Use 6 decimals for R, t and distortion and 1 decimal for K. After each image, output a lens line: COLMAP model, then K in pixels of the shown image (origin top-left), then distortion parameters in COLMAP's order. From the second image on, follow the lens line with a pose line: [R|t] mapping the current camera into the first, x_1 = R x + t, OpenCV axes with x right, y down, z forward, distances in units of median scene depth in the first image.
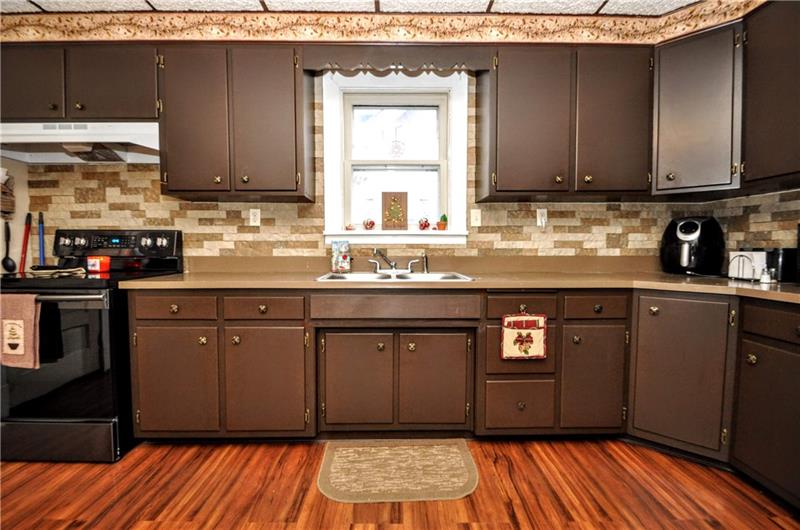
lens RADIAL K [[346.8, 0, 391.7], [0, 346.8, 265.8], [0, 0, 1]] dist [-0.002437, -0.006541]
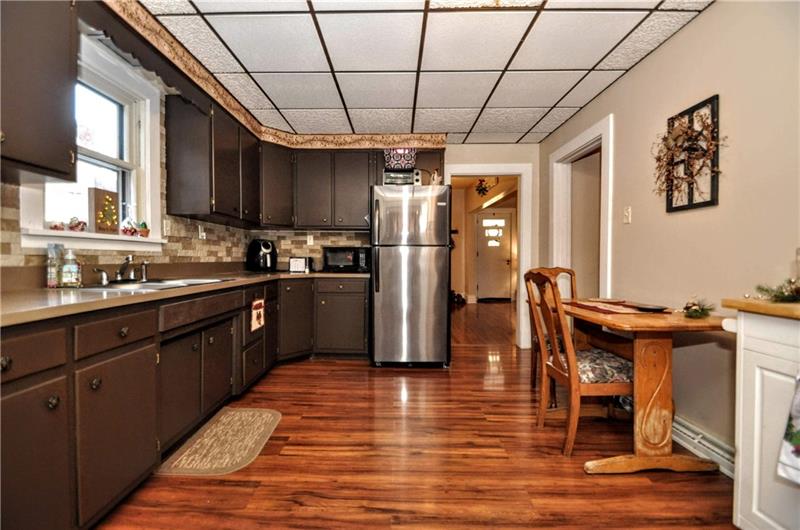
lens RADIAL K [[346.8, 0, 392.2], [0, 346.8, 265.1], [0, 0, 1]] dist [-0.002437, -0.006541]
pose [[0.018982, -0.018253, 0.999653, -0.986336], [0.043567, 0.998899, 0.017412, -0.011567], [-0.998870, 0.043221, 0.019757, 0.325243]]
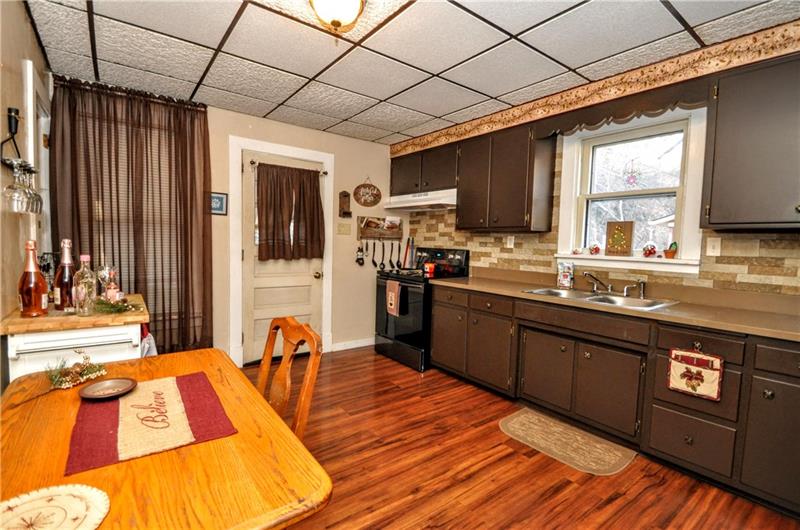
lens RADIAL K [[356.4, 0, 392.5], [0, 356.4, 265.5], [0, 0, 1]] dist [-0.020548, -0.001598]
pose [[0.591925, 0.069165, -0.803020, 0.578317], [-0.062468, 0.997251, 0.039848, -0.085369], [0.803569, 0.026576, 0.594618, -0.291174]]
